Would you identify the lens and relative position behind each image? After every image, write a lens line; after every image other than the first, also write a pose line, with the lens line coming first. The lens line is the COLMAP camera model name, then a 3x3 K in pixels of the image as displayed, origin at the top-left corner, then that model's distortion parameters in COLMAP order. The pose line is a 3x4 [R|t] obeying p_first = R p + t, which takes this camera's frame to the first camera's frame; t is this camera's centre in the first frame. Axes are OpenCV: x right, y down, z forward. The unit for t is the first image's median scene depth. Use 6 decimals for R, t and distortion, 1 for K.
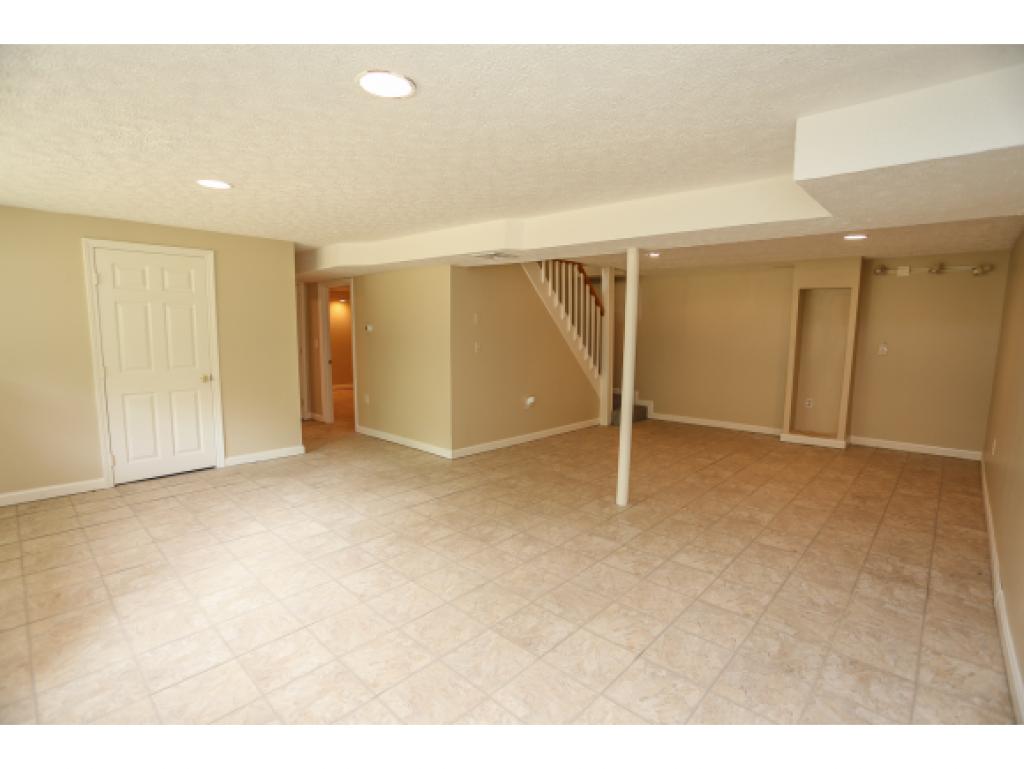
lens RADIAL K [[504.3, 0, 507.2], [0, 504.3, 384.9], [0, 0, 1]] dist [-0.079429, 0.034878]
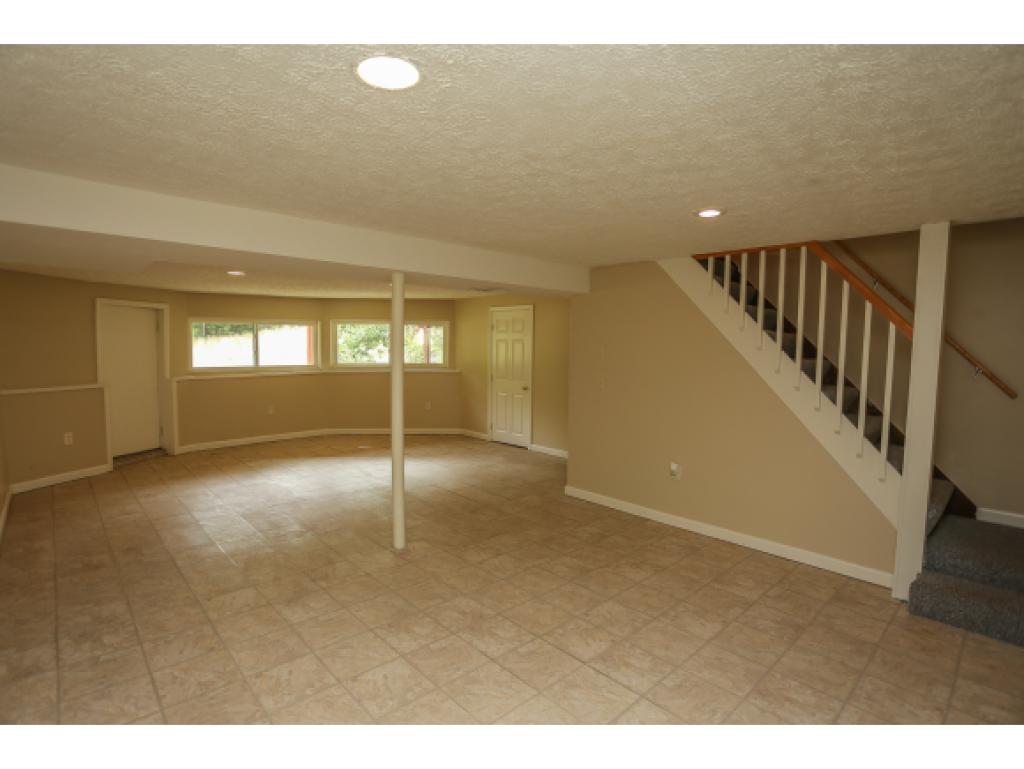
lens RADIAL K [[504.3, 0, 507.2], [0, 504.3, 384.9], [0, 0, 1]] dist [-0.079429, 0.034878]
pose [[-0.060538, 0.064533, -0.996078, 1.010833], [-0.131577, 0.988684, 0.072051, -0.137068], [0.989456, 0.135423, -0.051362, 1.087002]]
